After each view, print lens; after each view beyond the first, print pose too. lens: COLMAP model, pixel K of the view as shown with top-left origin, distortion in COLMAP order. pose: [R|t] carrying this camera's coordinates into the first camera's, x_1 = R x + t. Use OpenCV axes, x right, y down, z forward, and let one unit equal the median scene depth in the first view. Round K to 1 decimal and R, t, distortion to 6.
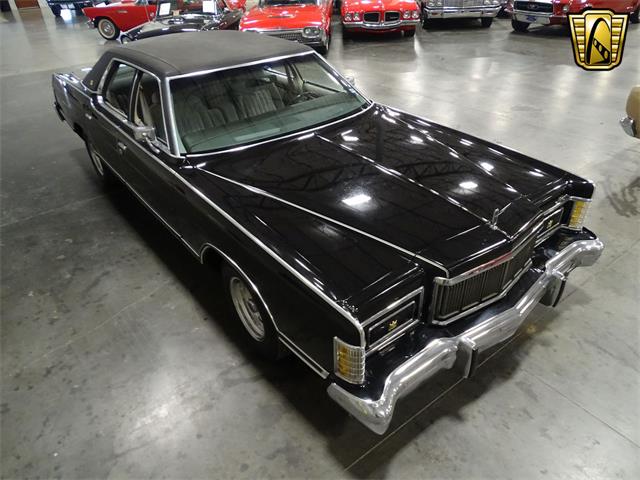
lens RADIAL K [[453.8, 0, 322.5], [0, 453.8, 240.9], [0, 0, 1]] dist [-0.016584, 0.016501]
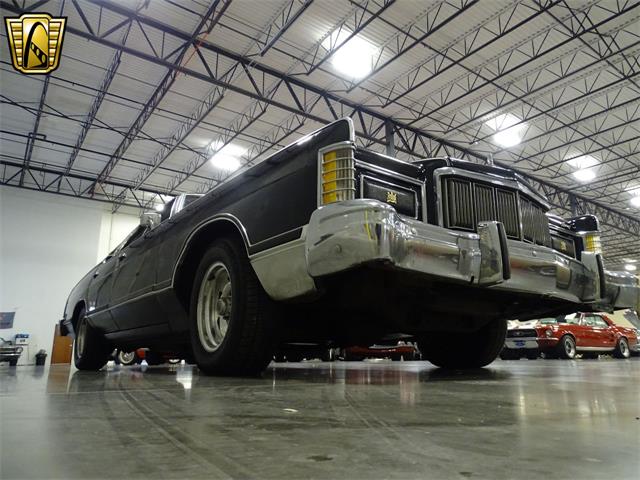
lens RADIAL K [[453.8, 0, 320.2], [0, 453.8, 242.9], [0, 0, 1]] dist [-0.016584, 0.016501]
pose [[0.999191, 0.027428, -0.029416, 0.045237], [-0.040218, 0.675452, -0.736306, 0.740838], [-0.000327, 0.736894, 0.676008, 0.436530]]
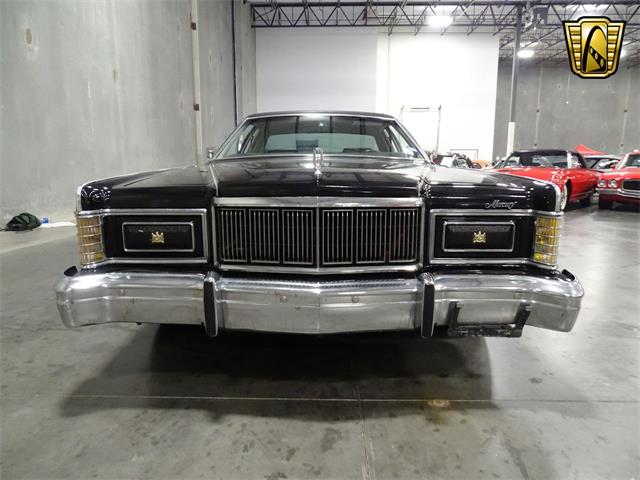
lens RADIAL K [[453.8, 0, 321.2], [0, 453.8, 245.3], [0, 0, 1]] dist [-0.016584, 0.016501]
pose [[0.785803, 0.146425, -0.600894, 0.831856], [-0.366191, 0.893116, -0.261243, 0.273063], [0.498416, 0.425327, 0.755432, 0.422372]]
